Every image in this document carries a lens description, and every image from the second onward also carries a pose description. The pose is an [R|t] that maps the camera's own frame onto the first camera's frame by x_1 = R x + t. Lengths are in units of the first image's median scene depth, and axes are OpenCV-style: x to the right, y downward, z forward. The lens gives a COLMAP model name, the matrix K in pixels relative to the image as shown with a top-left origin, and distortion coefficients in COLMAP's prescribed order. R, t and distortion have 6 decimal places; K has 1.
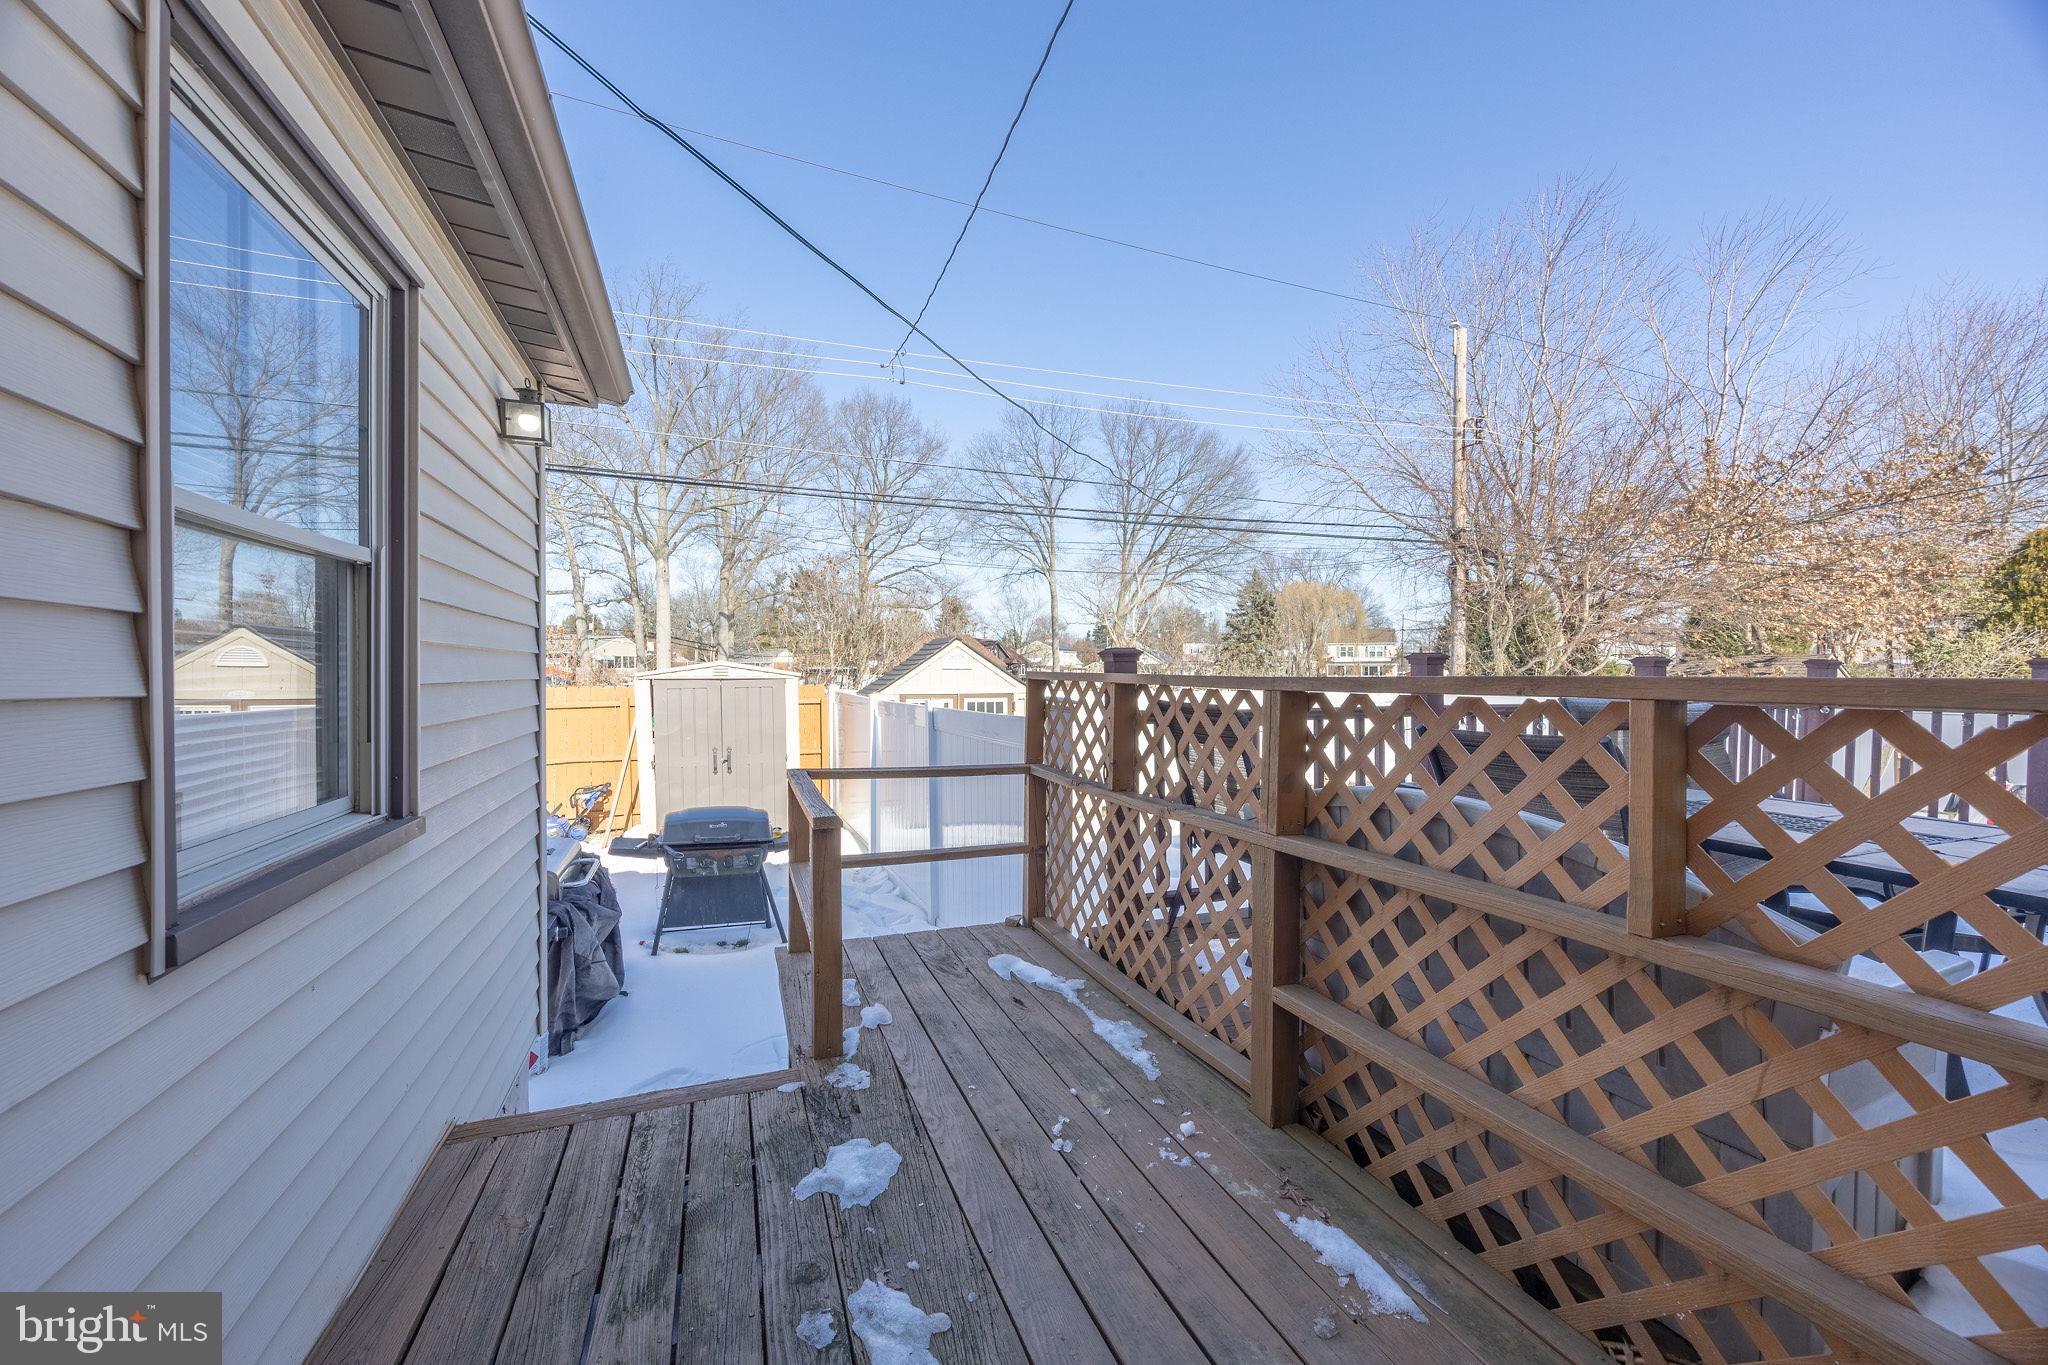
lens RADIAL K [[775.0, 0, 1017.1], [0, 775.0, 679.6], [0, 0, 1]] dist [-0.005305, 0.000772]
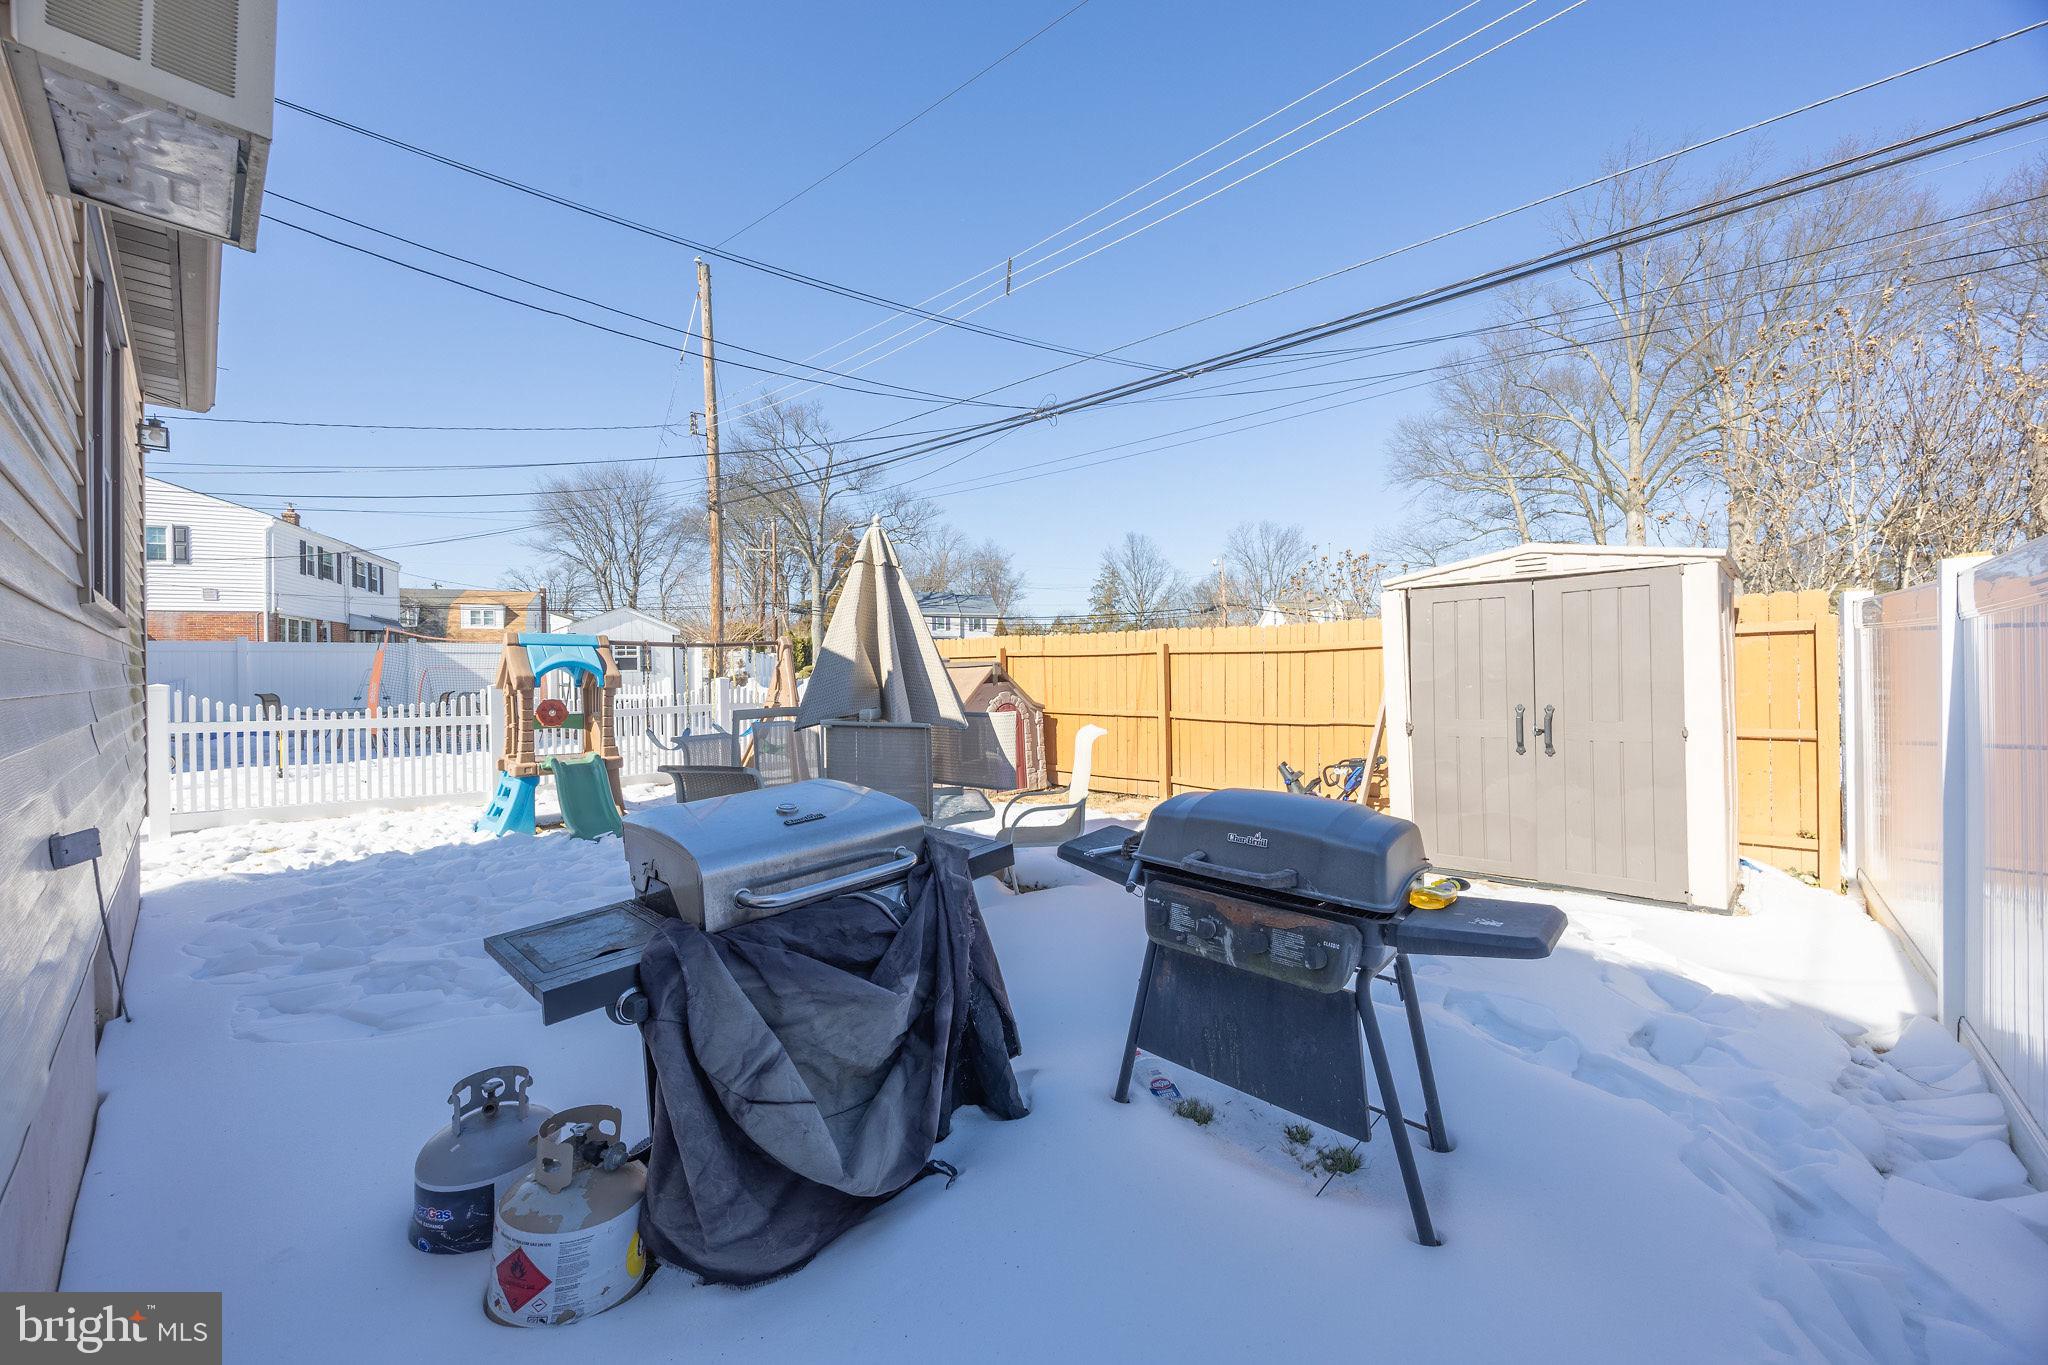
lens RADIAL K [[775.0, 0, 1017.1], [0, 775.0, 679.6], [0, 0, 1]] dist [-0.005305, 0.000772]
pose [[0.427171, -0.005425, -0.904155, -0.082513], [0.012203, 0.999926, -0.000234, 0.106637], [0.904088, -0.010934, 0.427205, 0.728196]]
